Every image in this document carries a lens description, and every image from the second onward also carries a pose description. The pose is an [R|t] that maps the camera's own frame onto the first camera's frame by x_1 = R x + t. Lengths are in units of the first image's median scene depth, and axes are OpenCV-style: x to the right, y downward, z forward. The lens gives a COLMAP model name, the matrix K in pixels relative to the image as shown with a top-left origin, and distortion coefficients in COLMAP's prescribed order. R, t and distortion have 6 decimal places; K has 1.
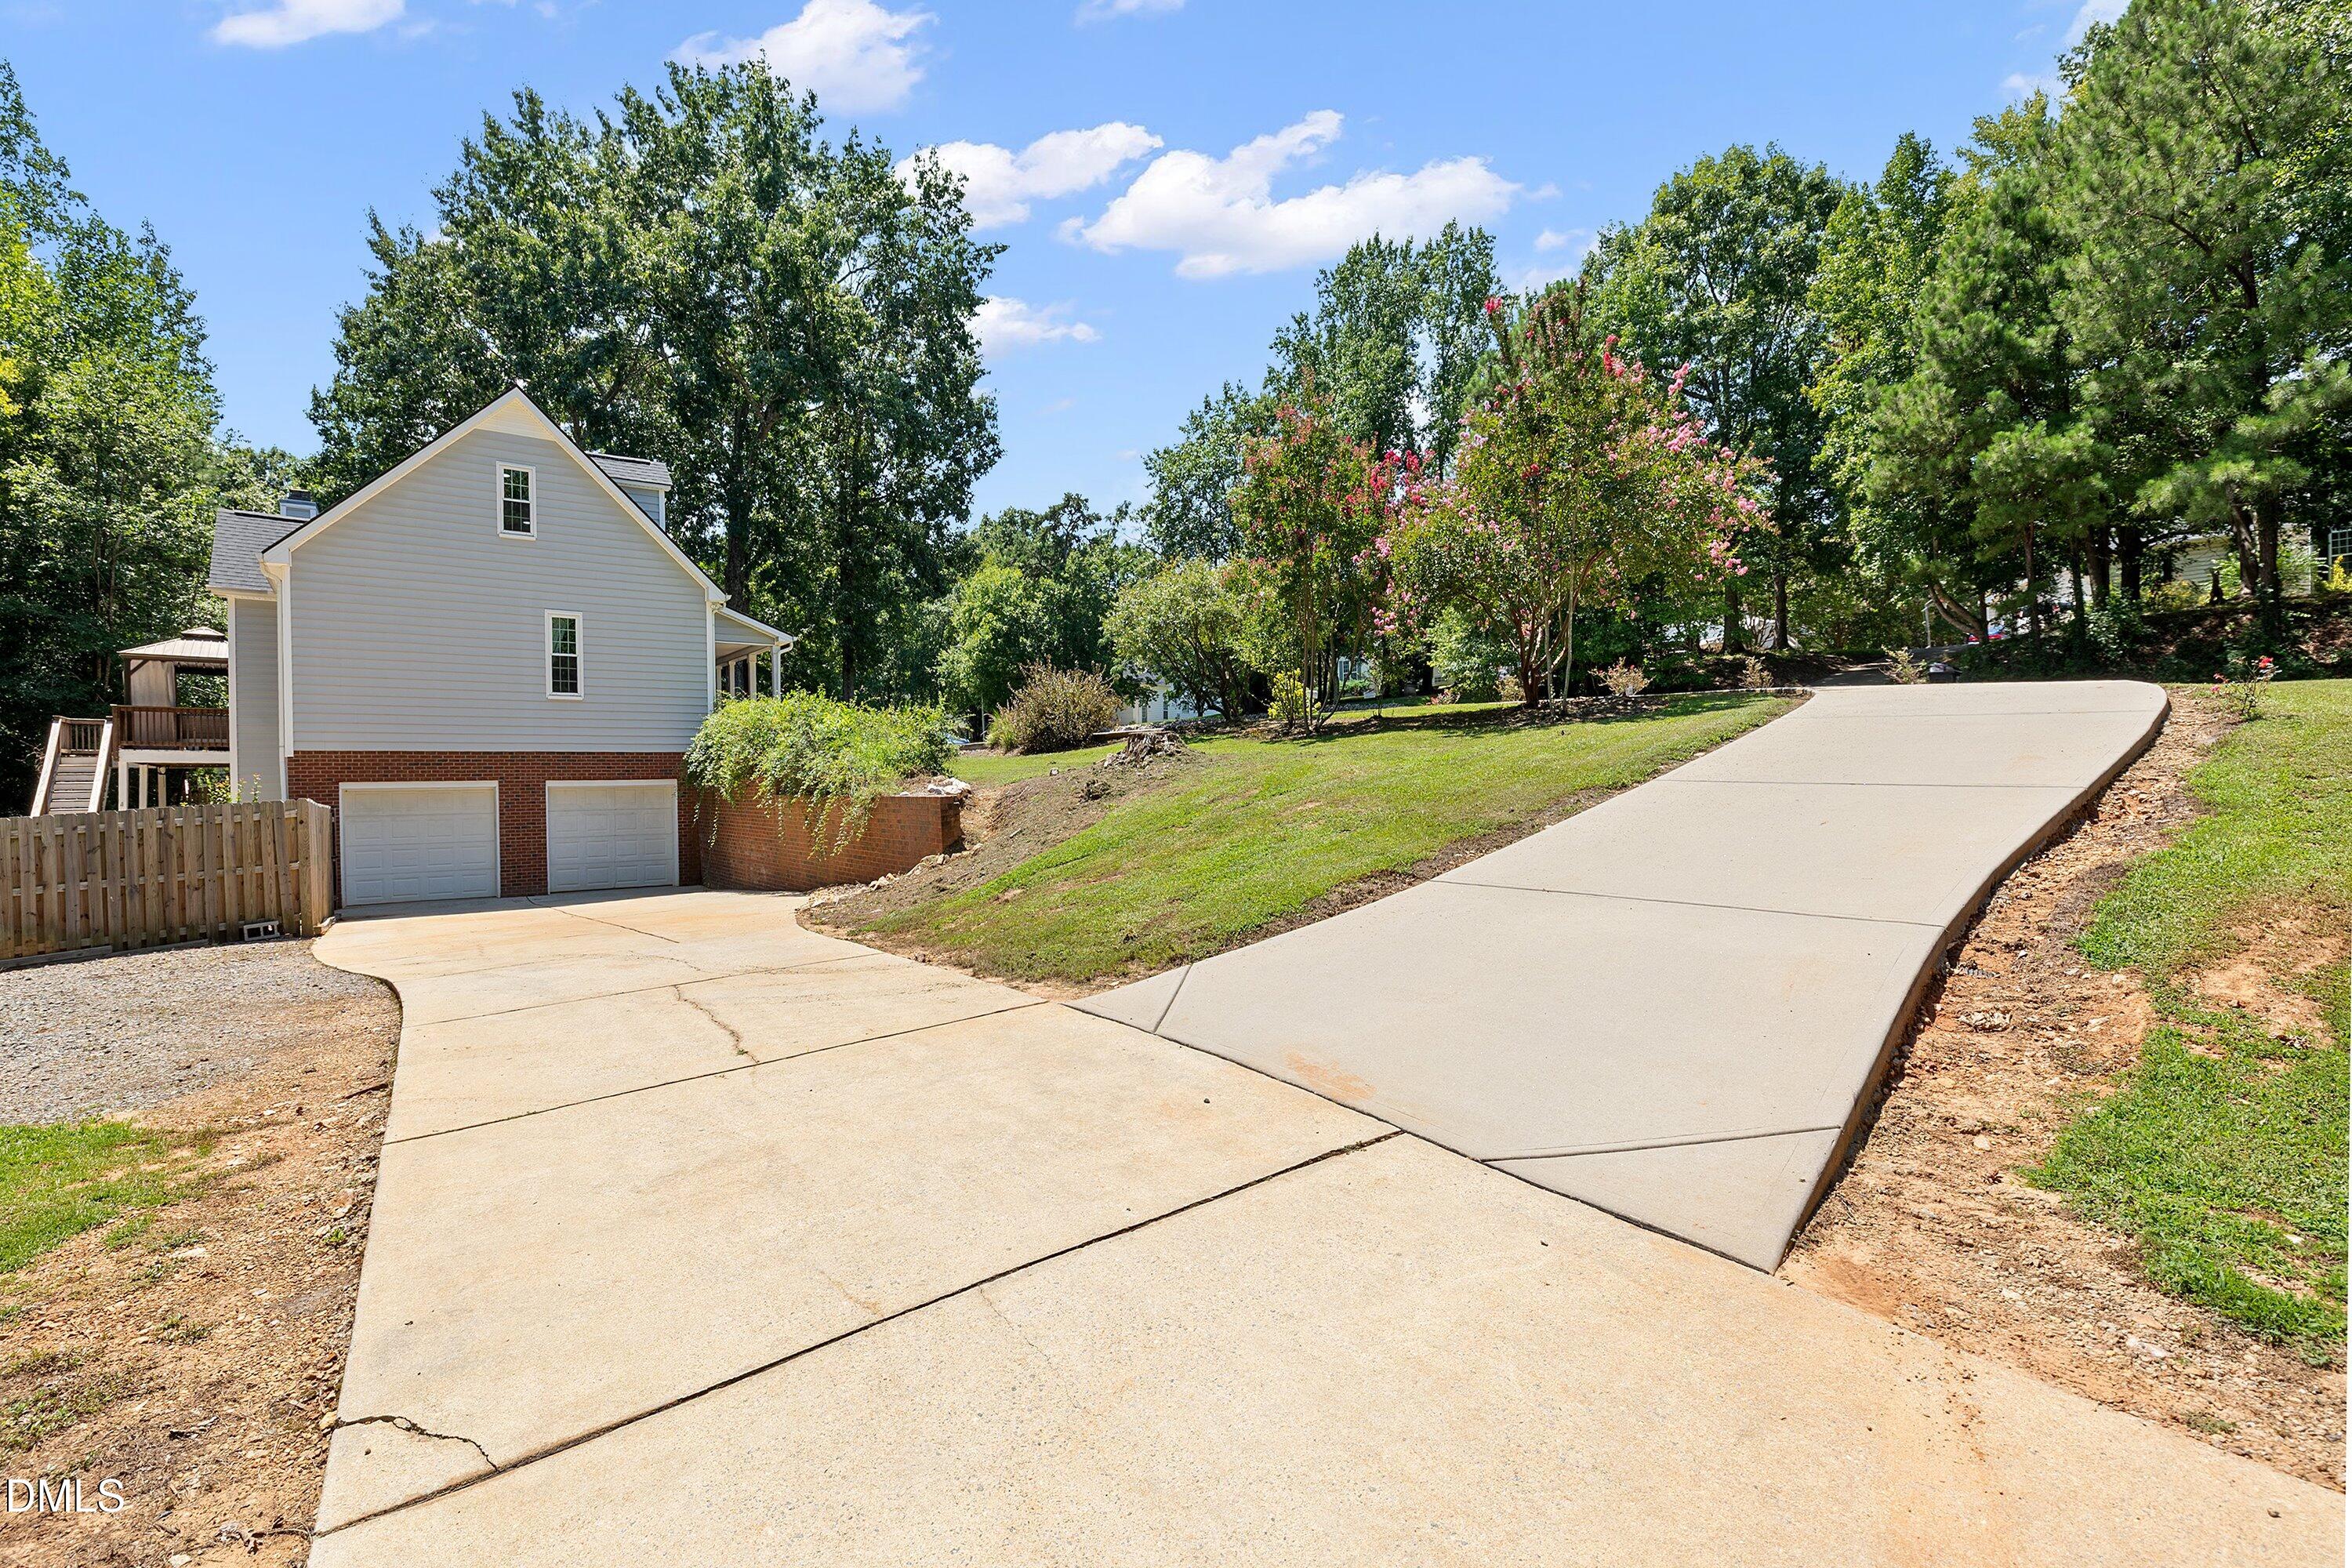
lens RADIAL K [[1001.1, 0, 1174.4], [0, 1001.1, 752.1], [0, 0, 1]] dist [-0.001728, -0.000251]
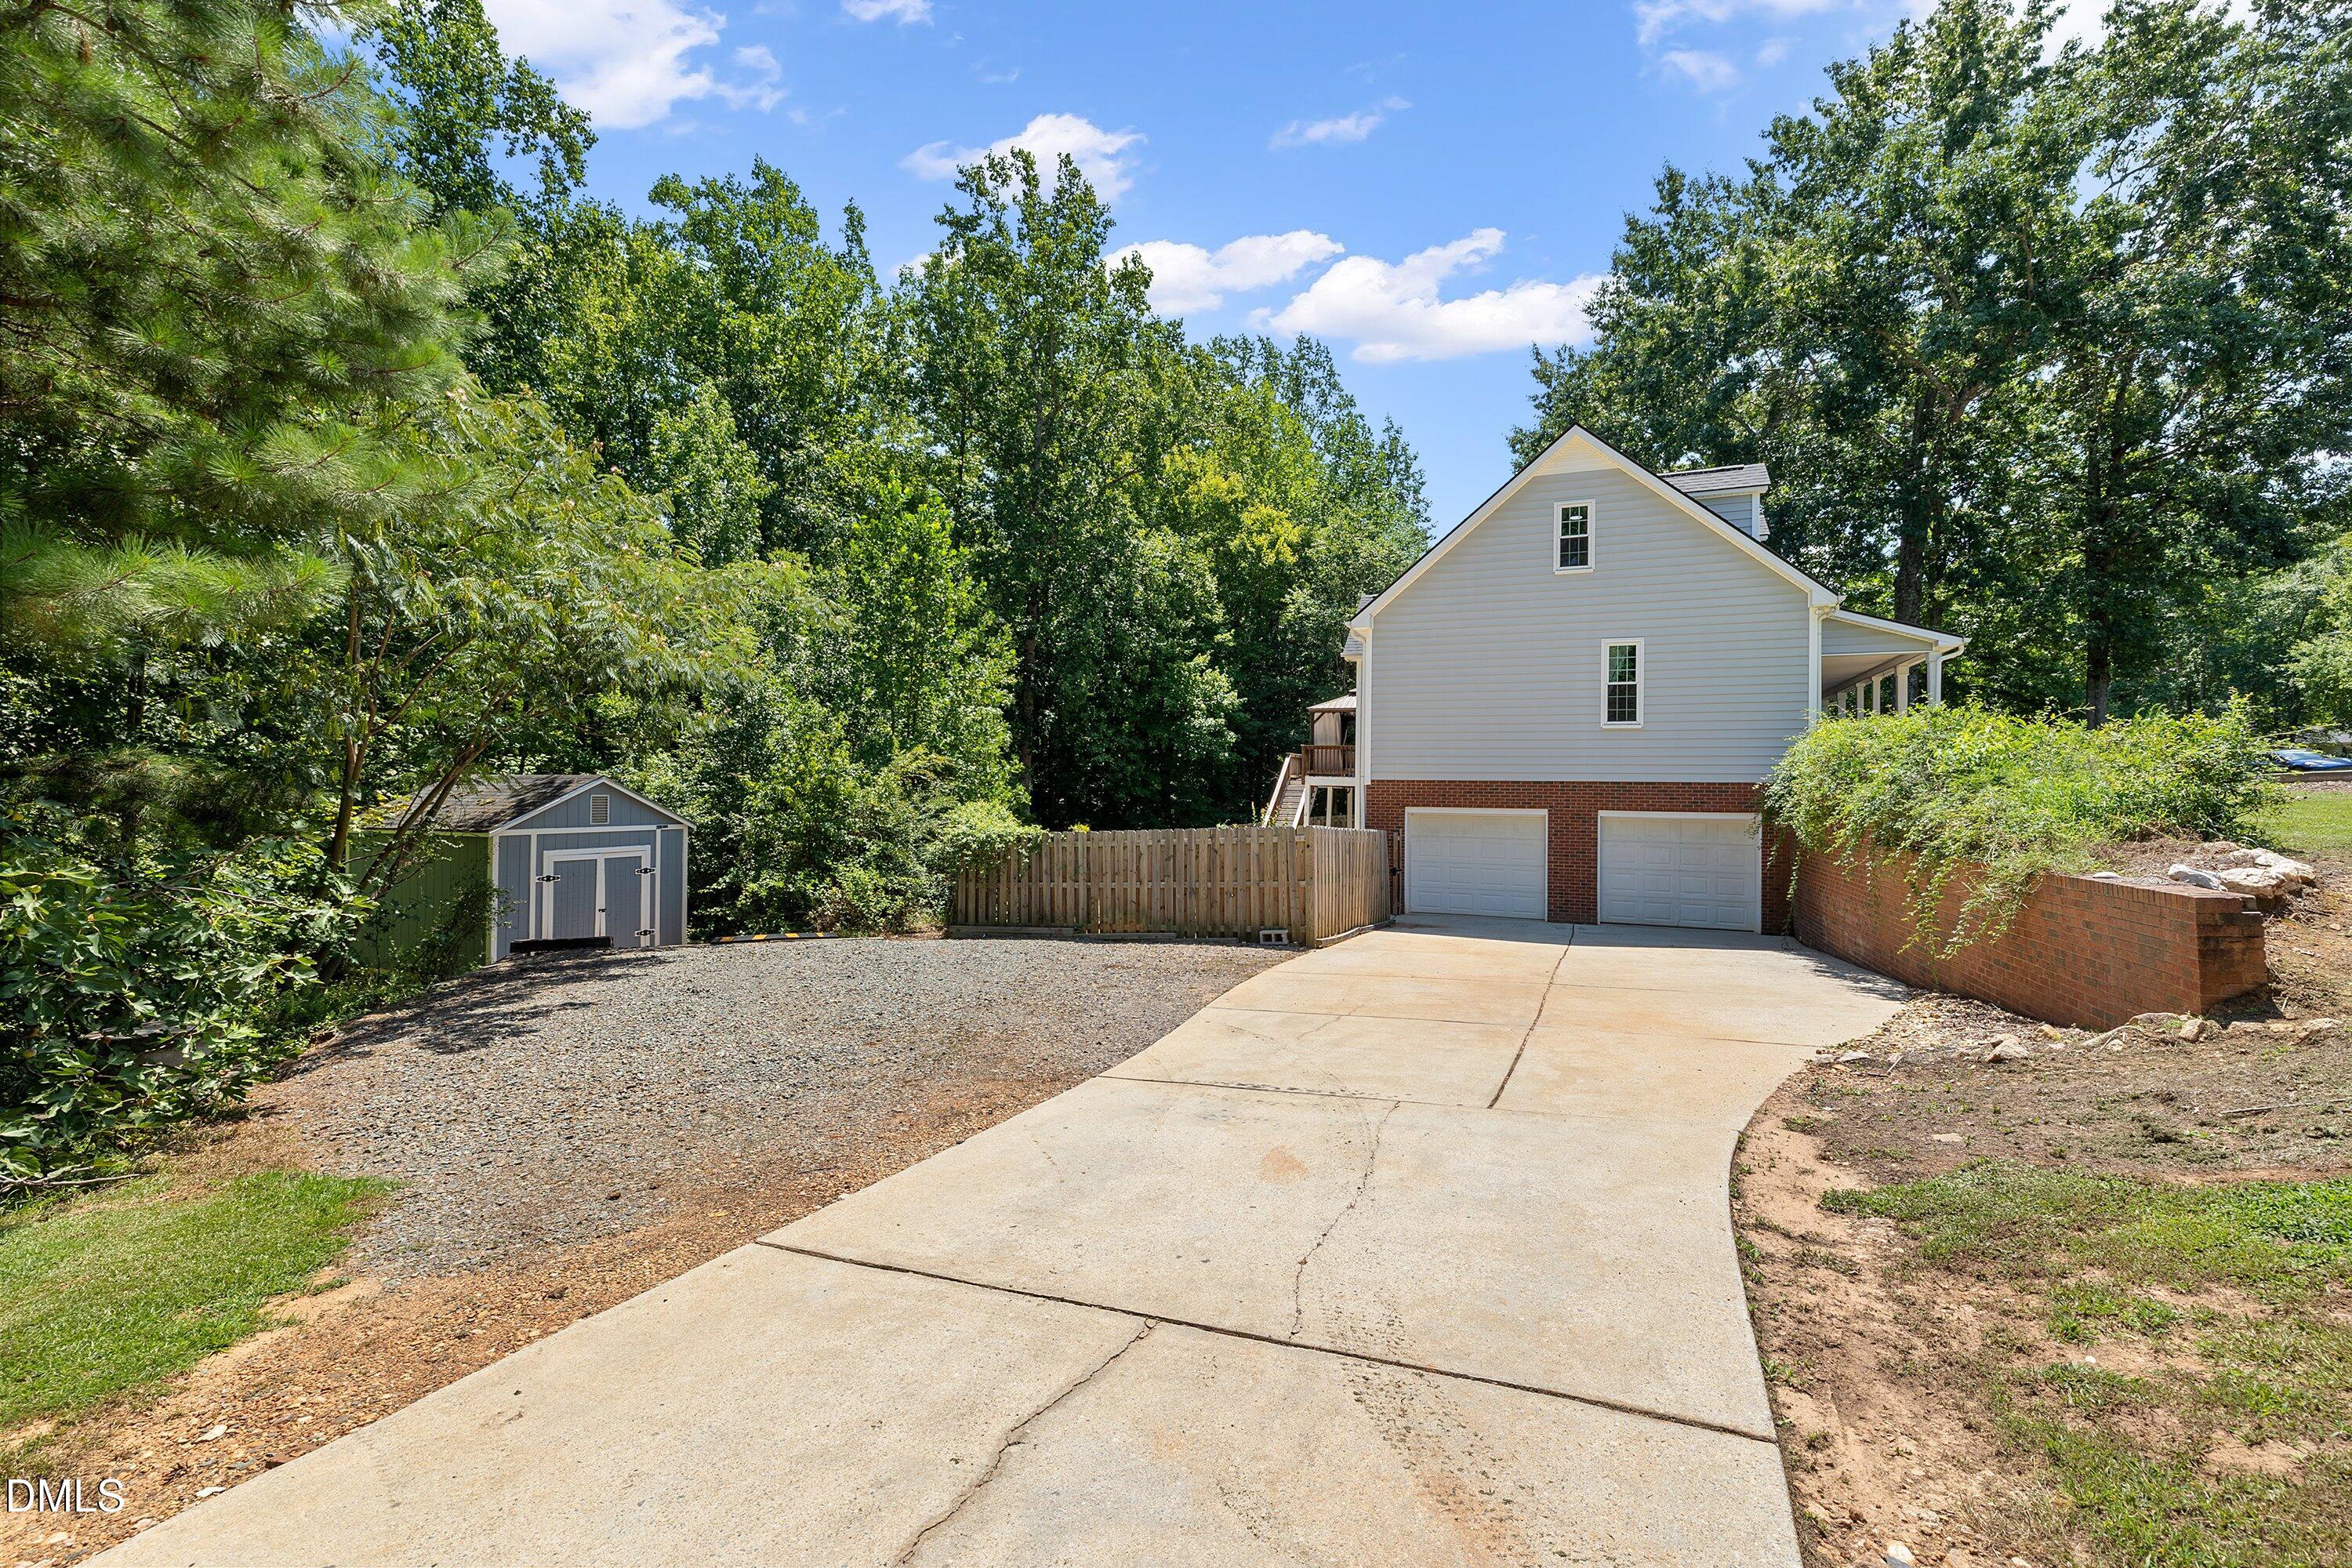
lens RADIAL K [[811.8, 0, 1175.1], [0, 811.8, 777.7], [0, 0, 1]] dist [0.003658, -0.000013]
pose [[0.393394, 0.016268, -0.919226, -0.047261], [-0.009205, 0.999863, 0.013756, -0.011121], [0.919324, 0.003050, 0.393490, 0.283178]]
